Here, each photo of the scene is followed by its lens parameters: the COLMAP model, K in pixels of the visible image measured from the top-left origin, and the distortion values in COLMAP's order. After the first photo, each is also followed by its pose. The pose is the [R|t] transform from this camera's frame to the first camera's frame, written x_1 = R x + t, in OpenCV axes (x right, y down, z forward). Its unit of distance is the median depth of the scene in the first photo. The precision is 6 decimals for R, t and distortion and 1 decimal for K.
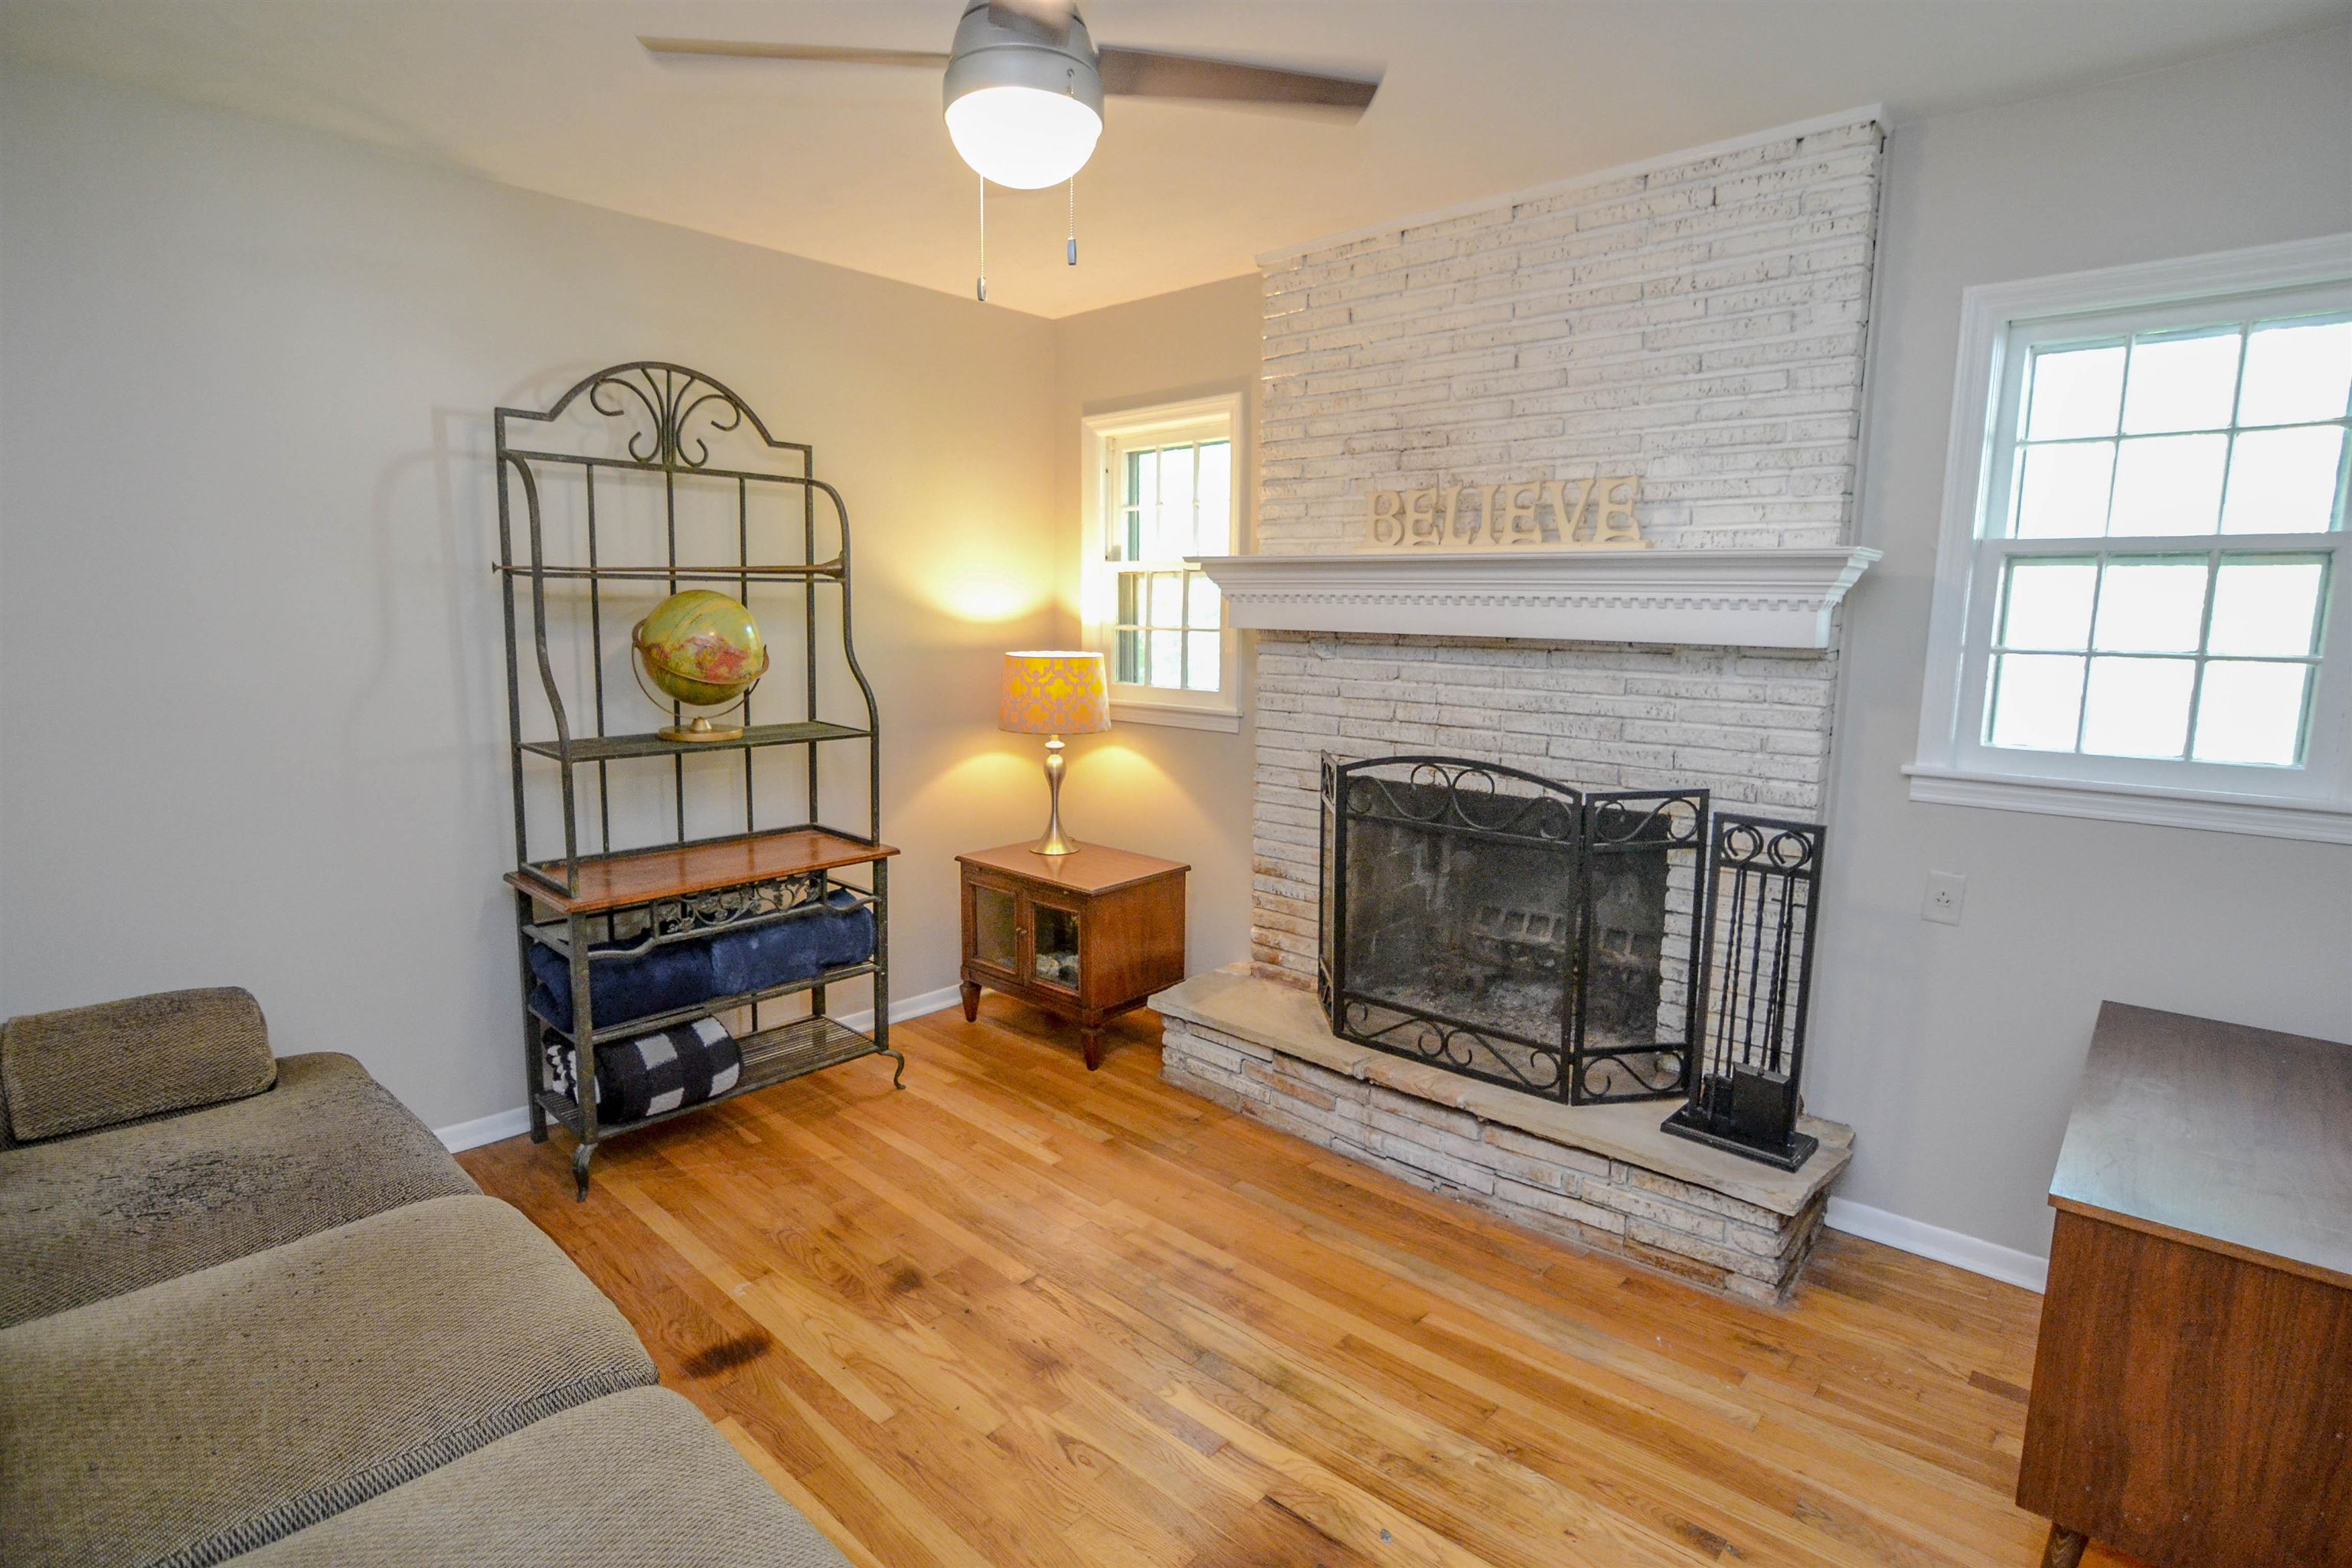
lens RADIAL K [[1159.5, 0, 1161.2], [0, 1159.5, 776.3], [0, 0, 1]] dist [-0.030181, 0.005701]
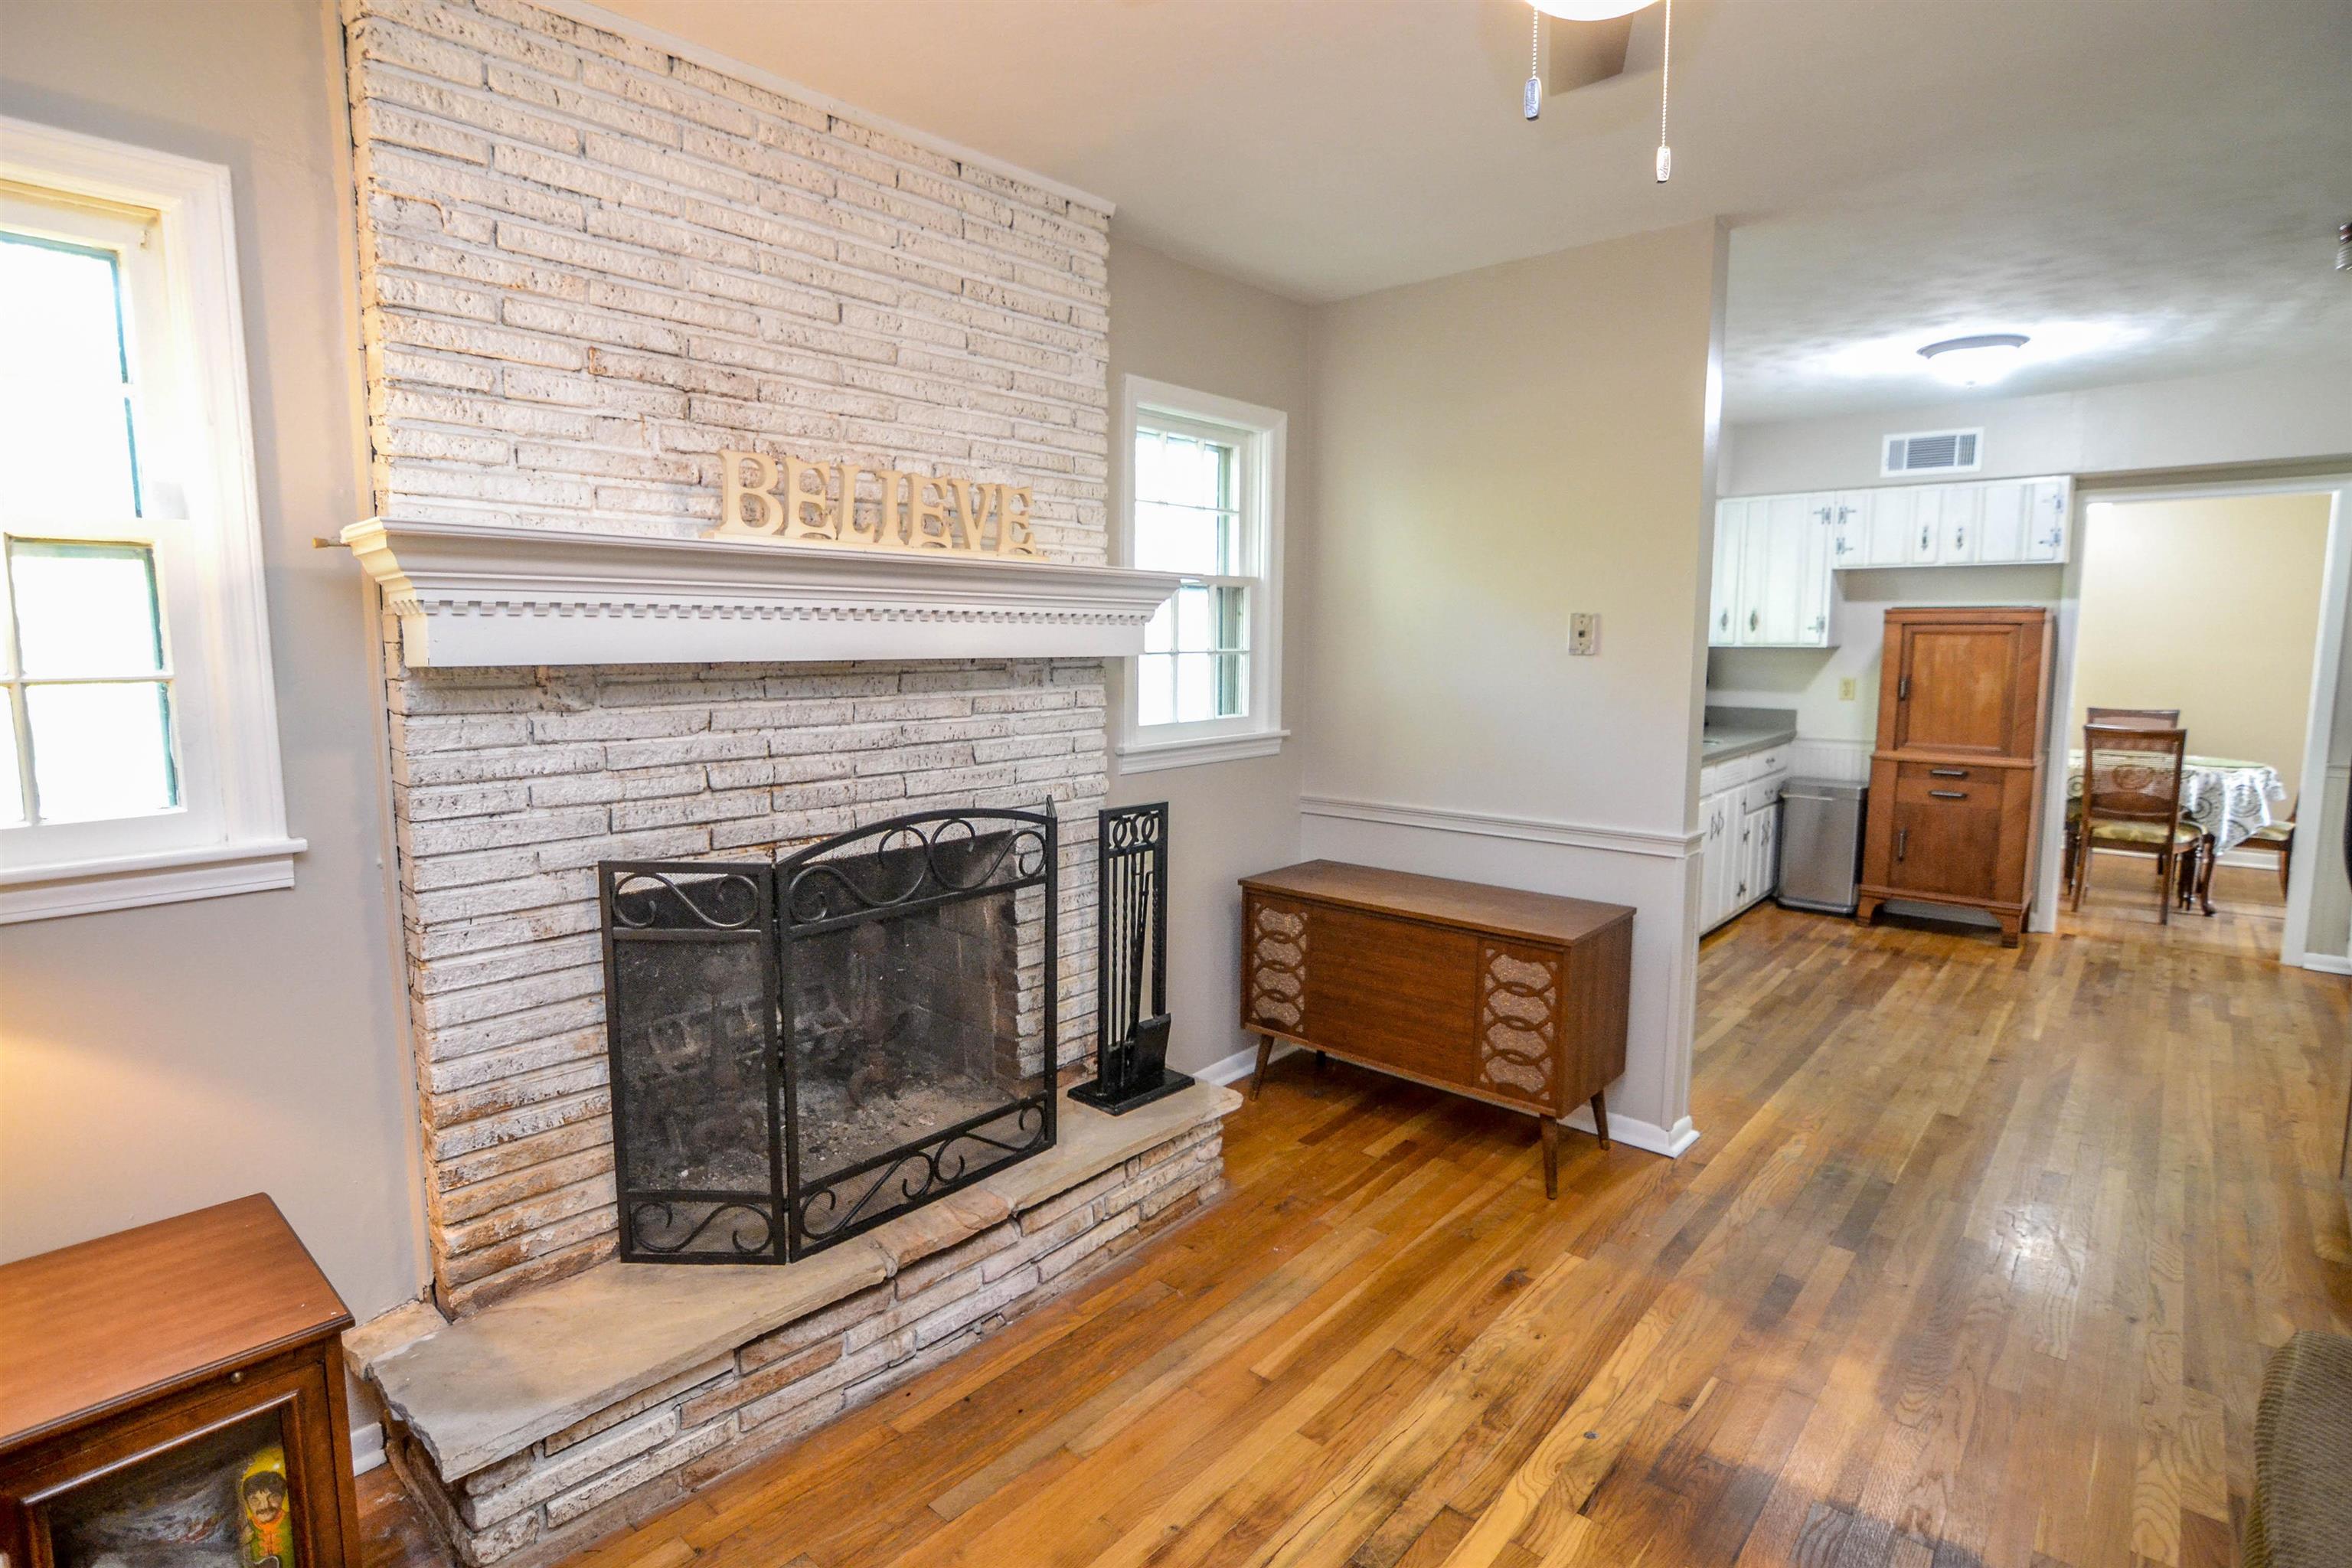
lens RADIAL K [[1159.5, 0, 1158.6], [0, 1159.5, 776.5], [0, 0, 1]] dist [-0.030181, 0.005701]
pose [[-0.006886, -0.131191, 0.991333, -0.510897], [0.146037, 0.980596, 0.130784, -0.116035], [-0.989255, 0.145672, 0.012407, 0.796605]]
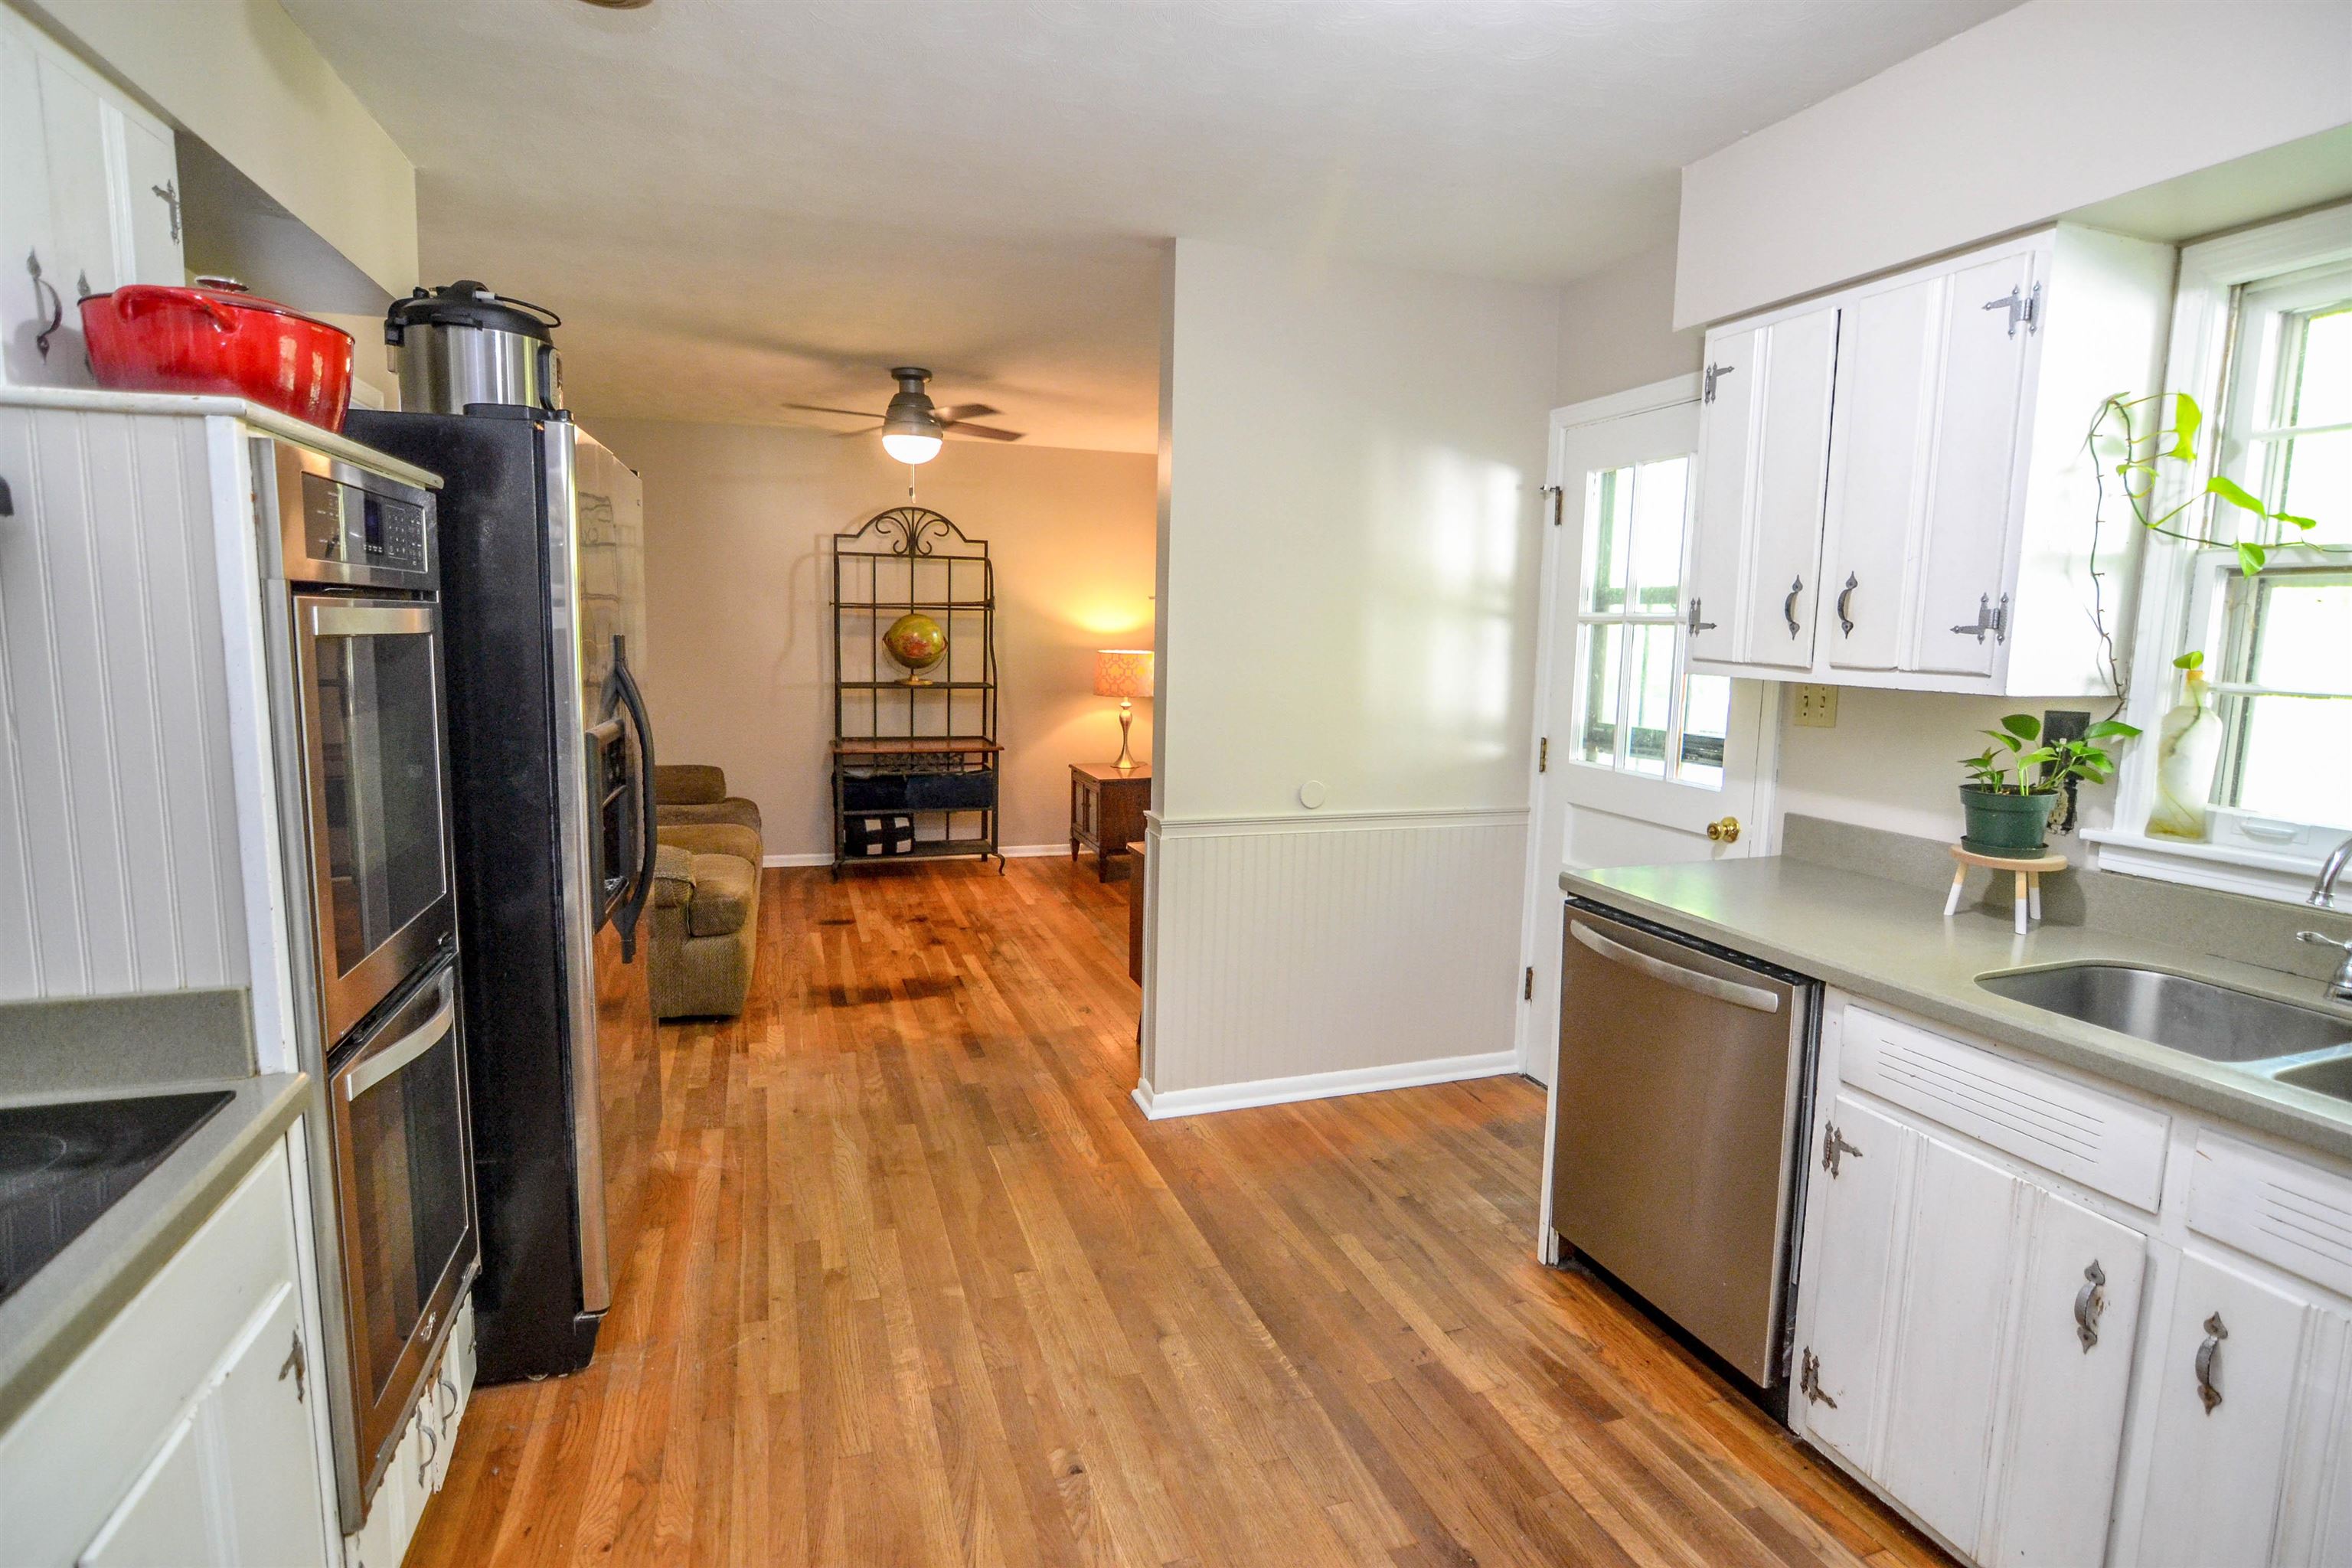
lens RADIAL K [[1159.5, 0, 1167.4], [0, 1159.5, 766.5], [0, 0, 1]] dist [-0.030181, 0.005701]
pose [[0.877599, 0.066362, -0.474779, 1.049080], [-0.082073, 0.996549, -0.012414, 0.107672], [0.472317, 0.049861, 0.880017, -0.645652]]
